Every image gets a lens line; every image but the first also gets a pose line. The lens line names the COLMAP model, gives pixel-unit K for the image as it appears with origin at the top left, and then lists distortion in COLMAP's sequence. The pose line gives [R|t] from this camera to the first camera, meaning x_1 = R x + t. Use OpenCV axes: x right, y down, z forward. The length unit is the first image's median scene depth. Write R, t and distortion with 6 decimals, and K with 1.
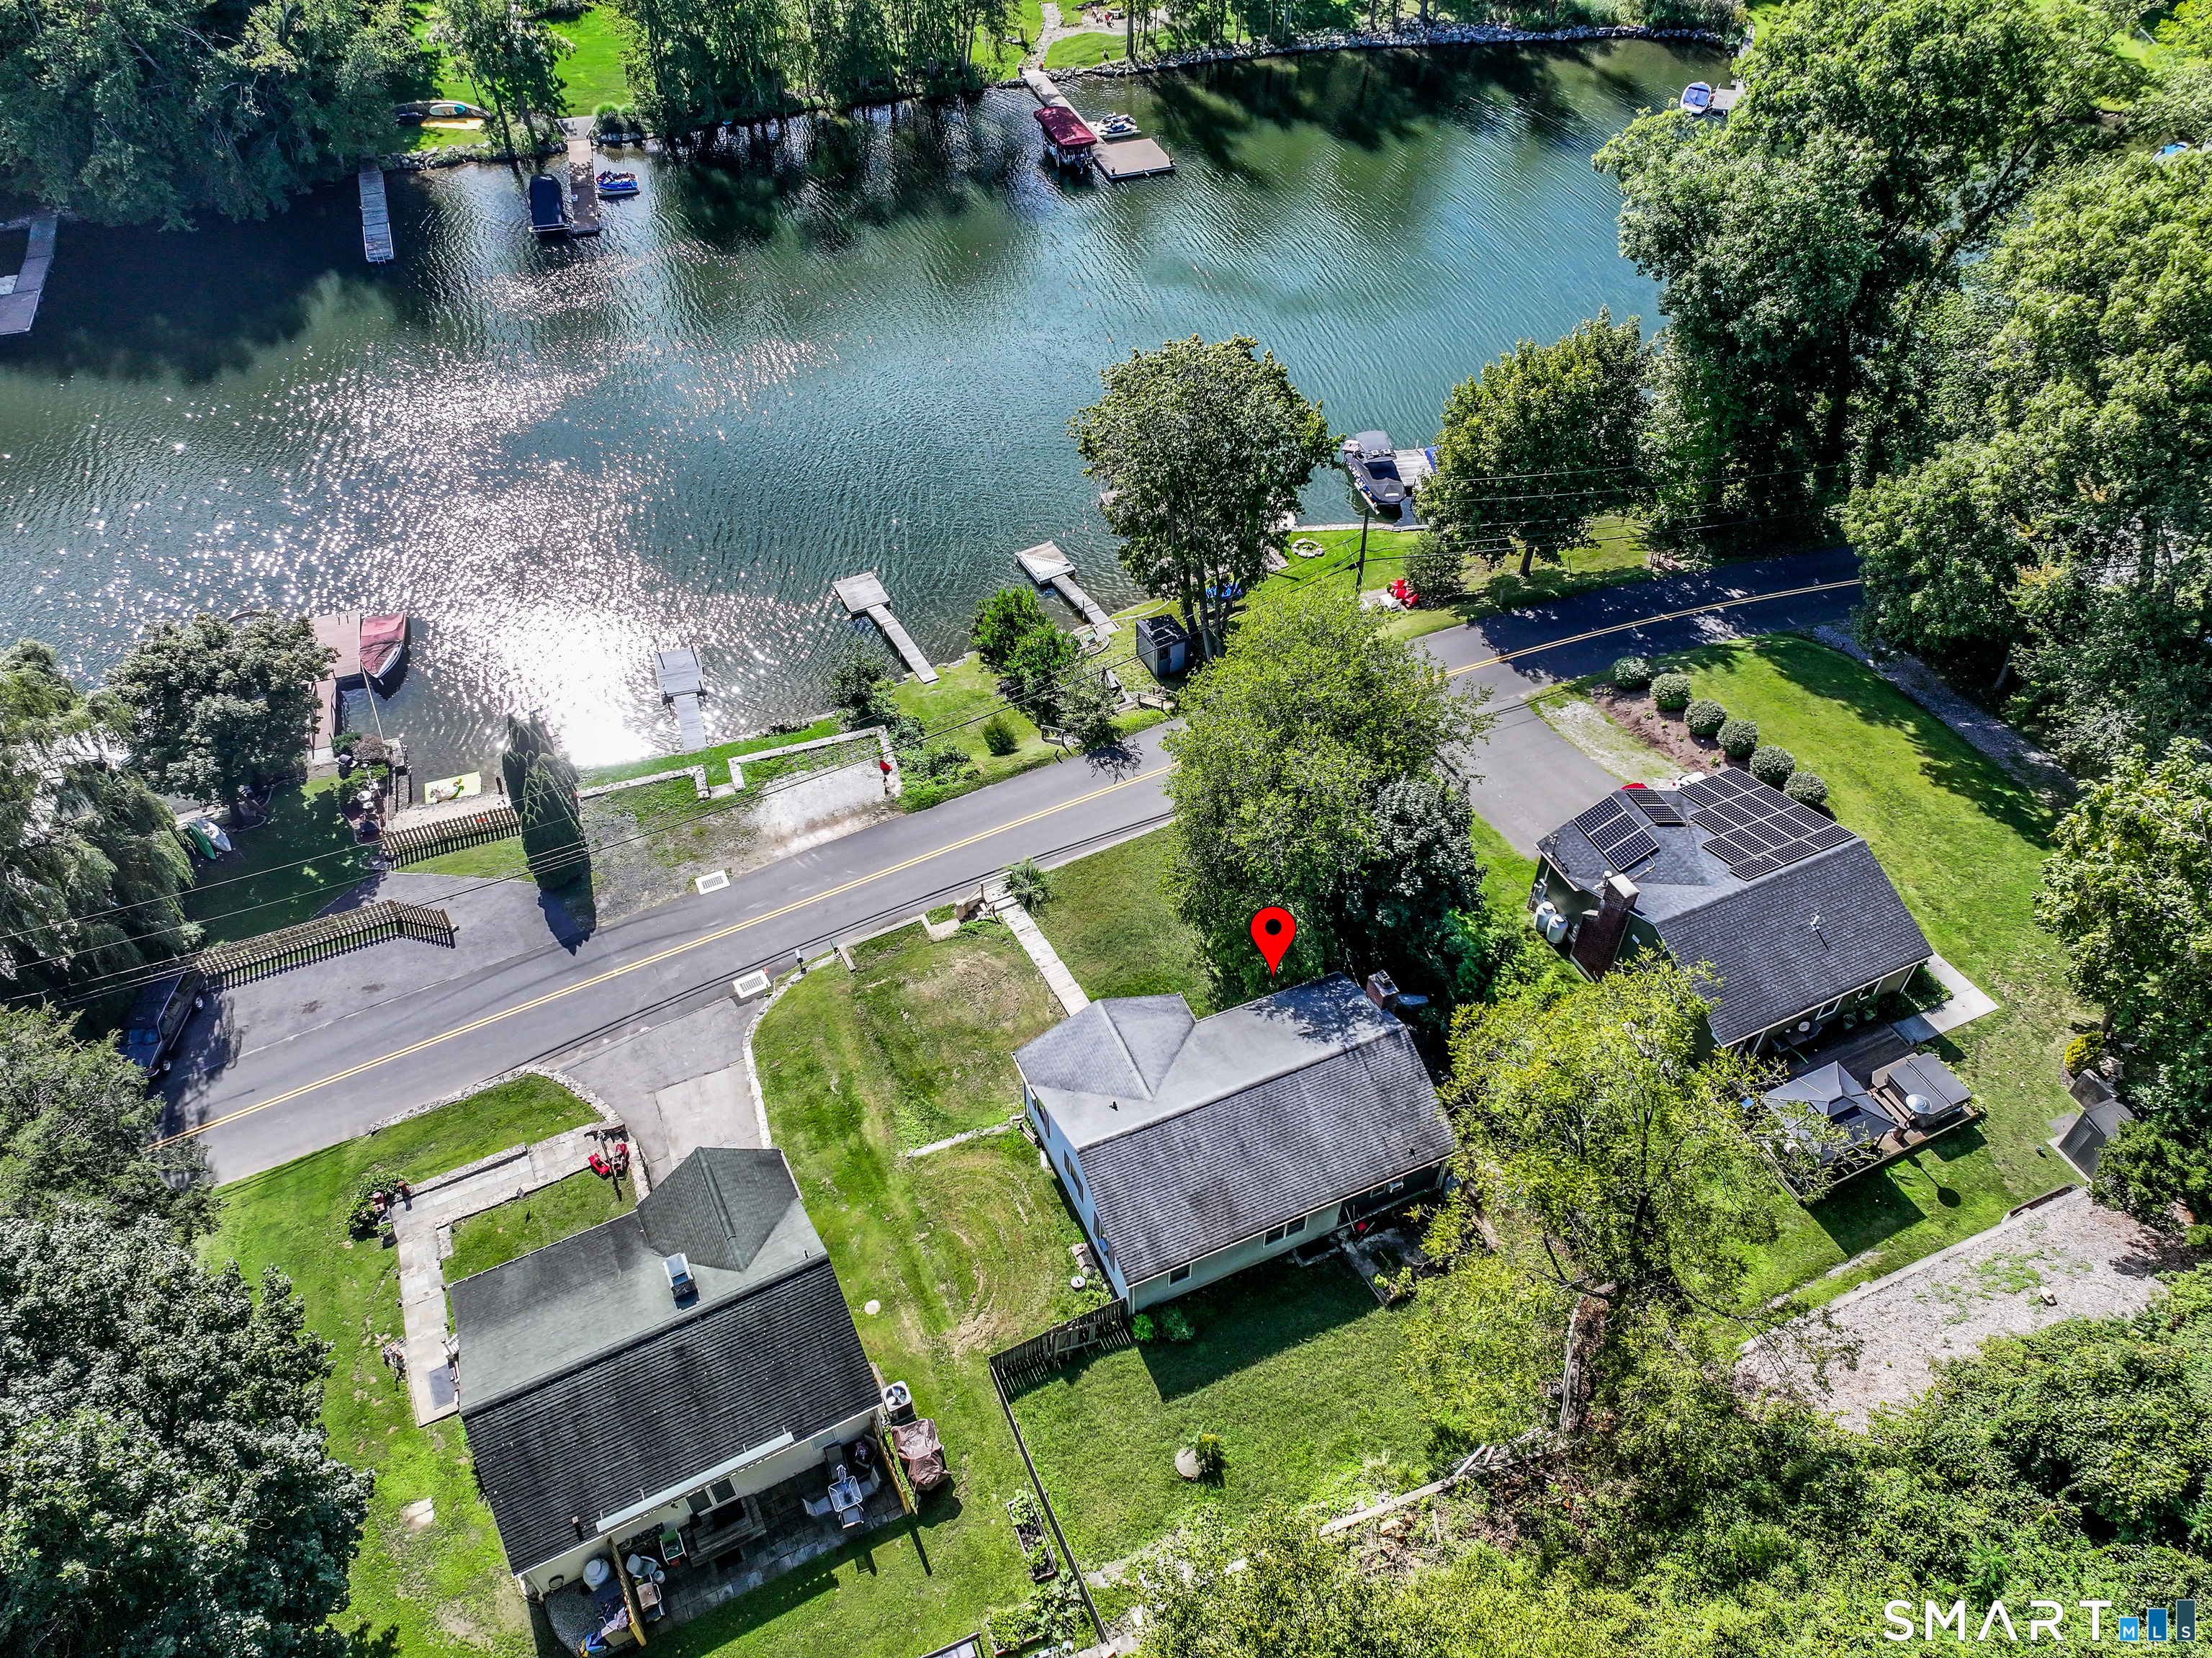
lens RADIAL K [[1546.4, 0, 1109.0], [0, 1546.4, 830.3], [0, 0, 1]] dist [0.007478, 0.006174]
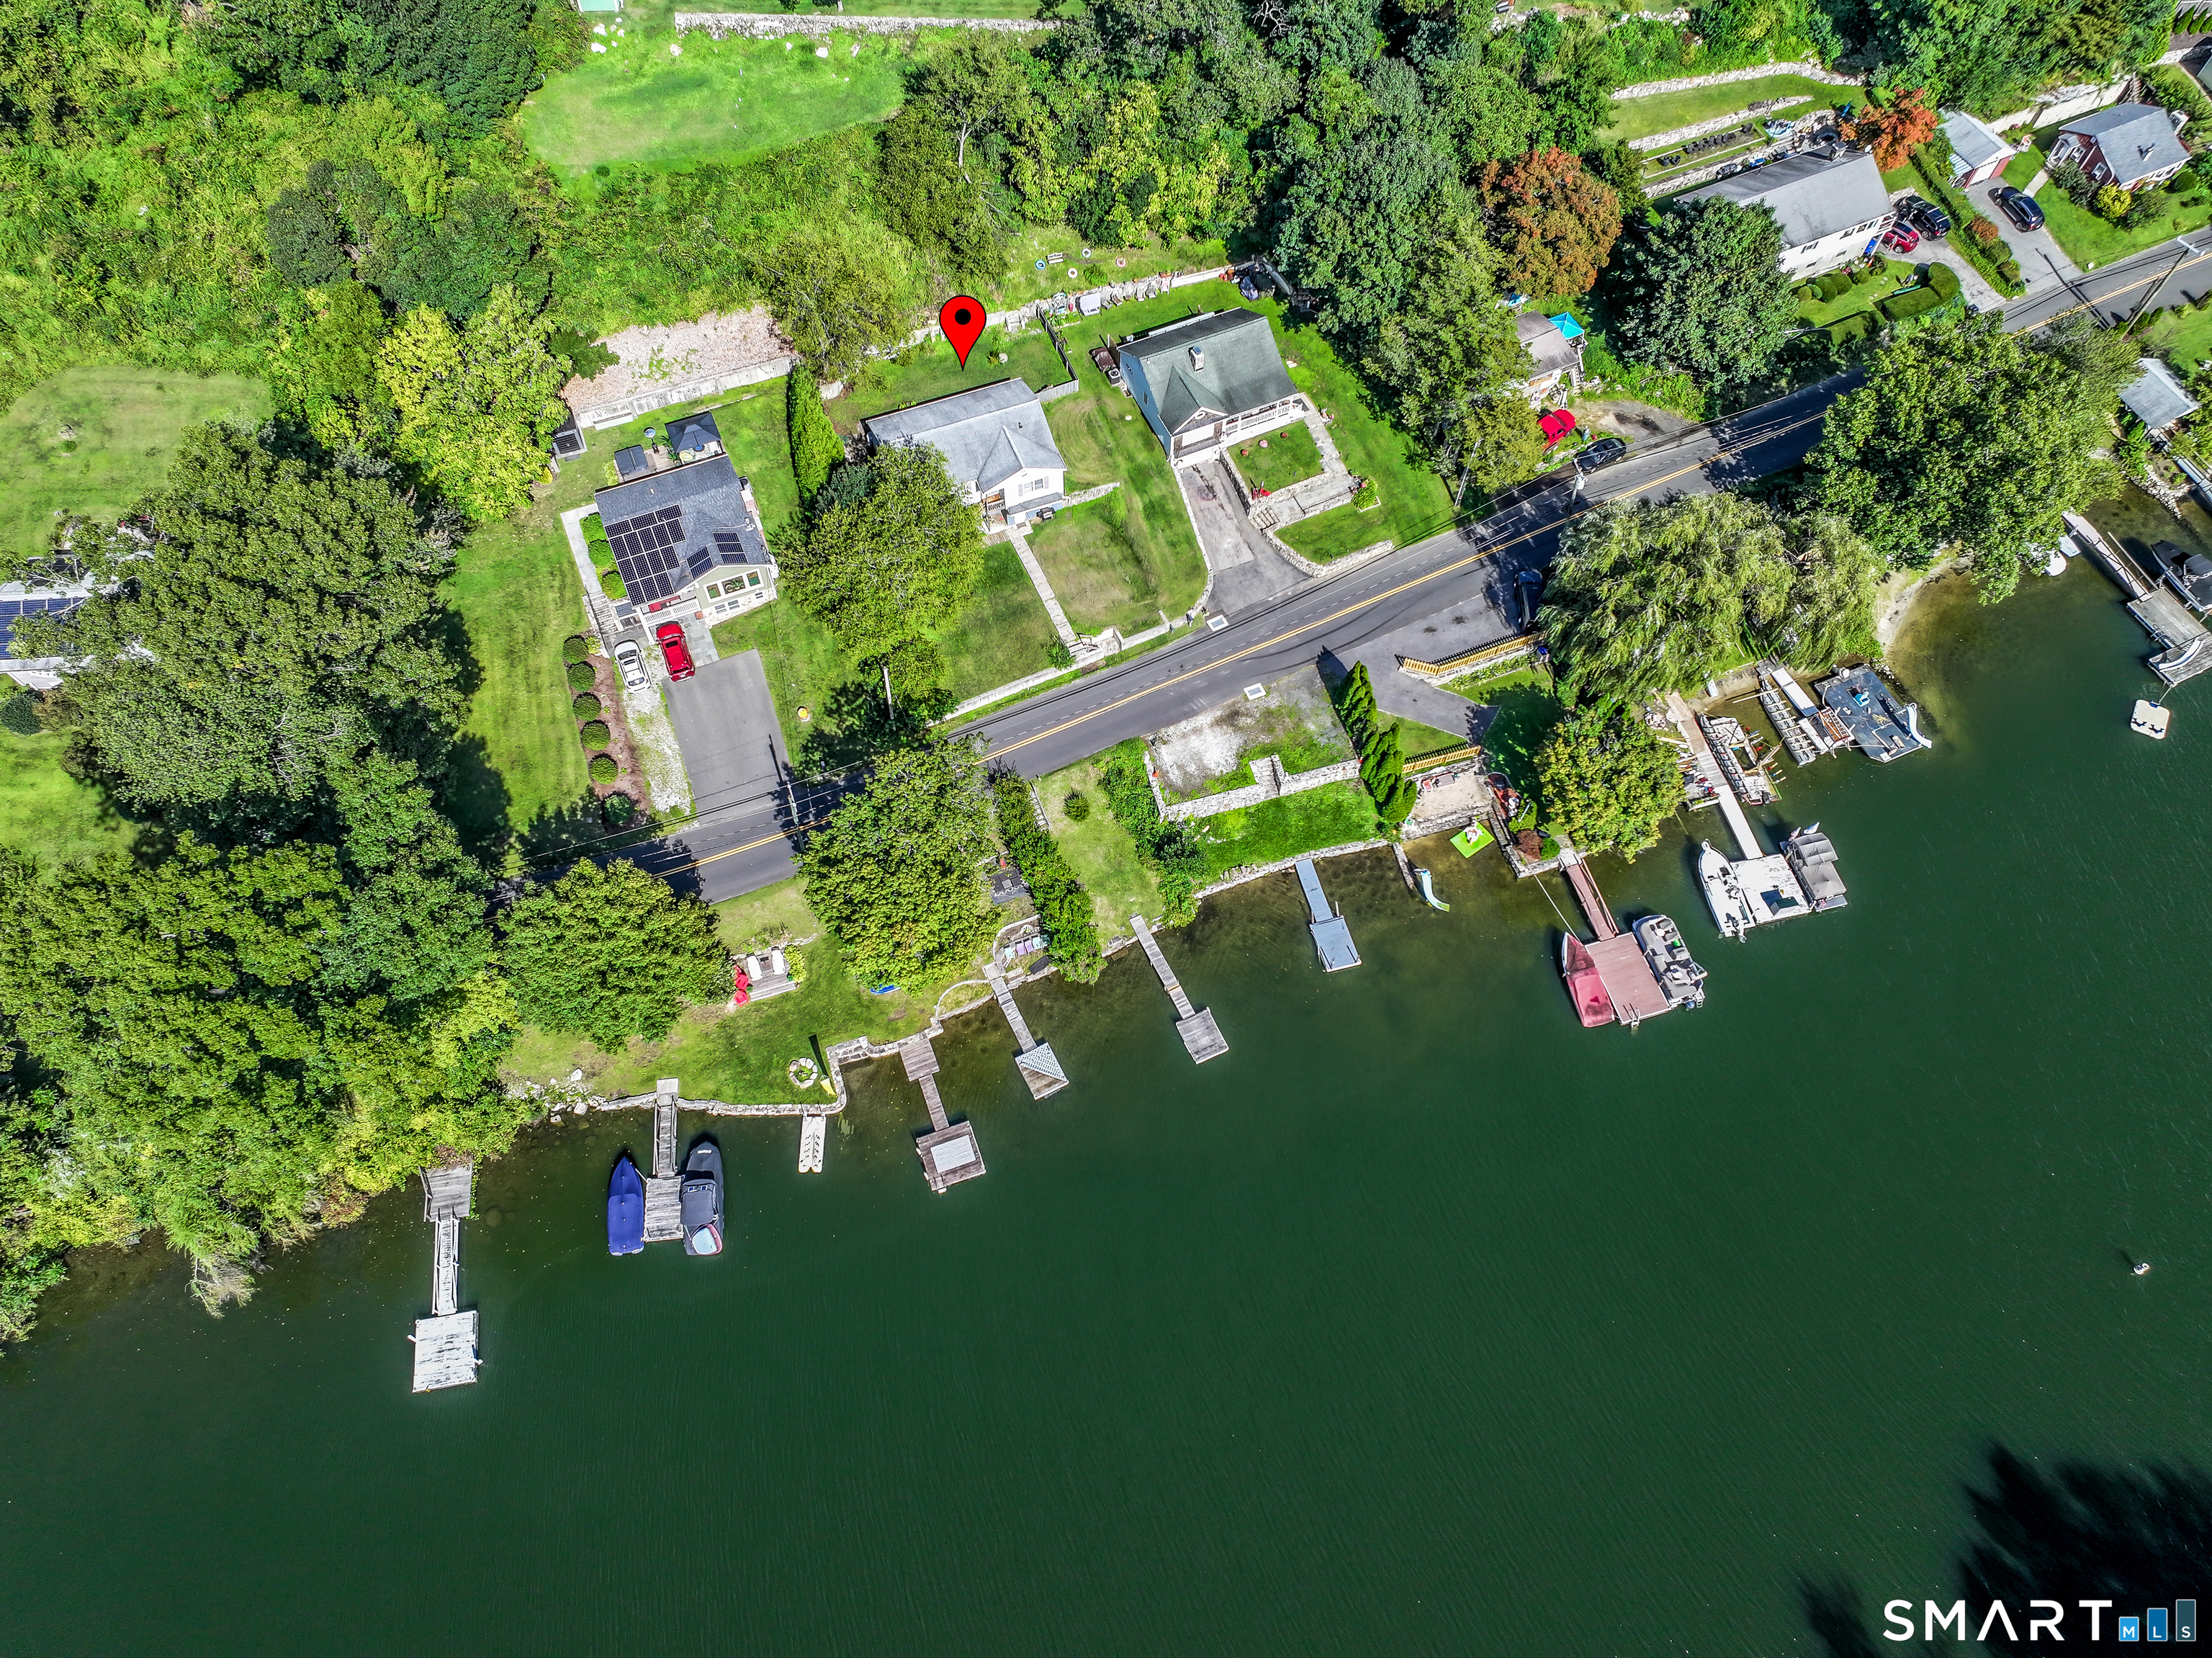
lens RADIAL K [[1546.4, 0, 1103.0], [0, 1546.4, 827.2], [0, 0, 1]] dist [0.007478, 0.006174]
pose [[-0.998860, -0.046257, -0.011820, -0.083665], [0.002770, -0.303312, 0.952887, -1.562825], [-0.047663, 0.951768, 0.303095, 0.645659]]
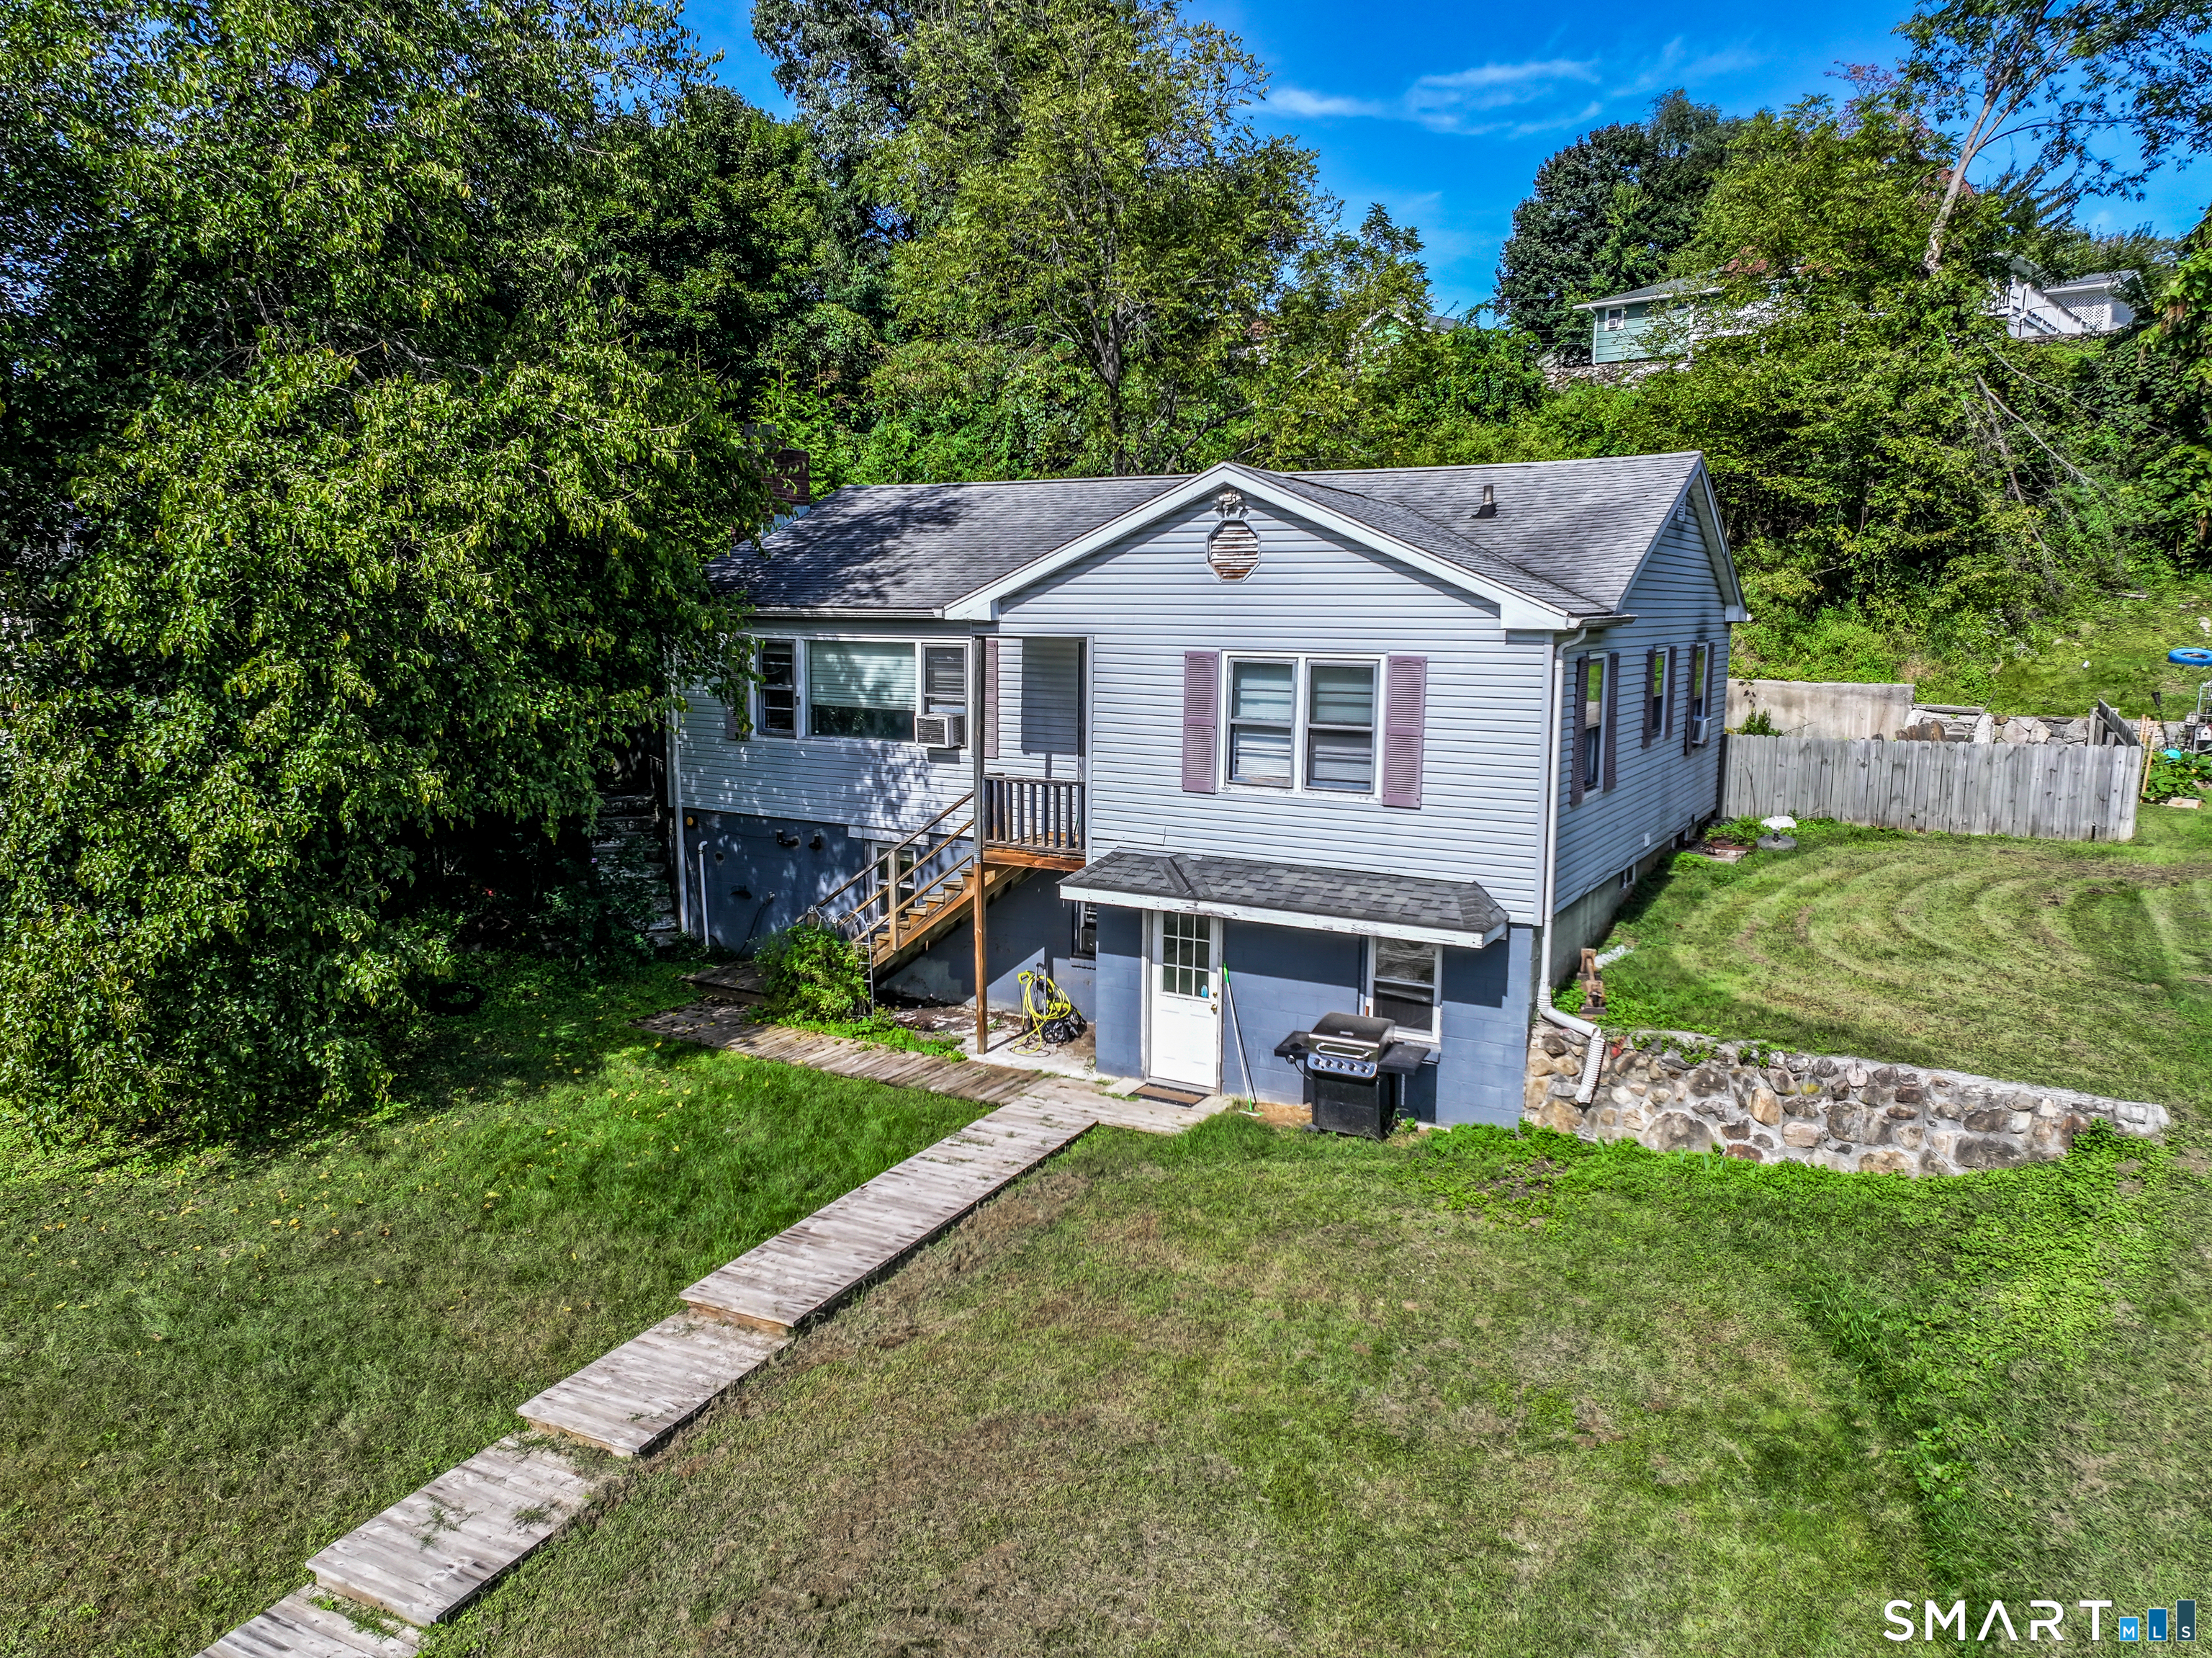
lens RADIAL K [[1546.4, 0, 1110.5], [0, 1546.4, 824.4], [0, 0, 1]] dist [0.007478, 0.006174]
pose [[-0.591101, -0.144743, 0.793504, -0.162933], [0.563239, 0.630126, 0.534512, -0.001518], [-0.577374, 0.762884, -0.290943, 0.887049]]
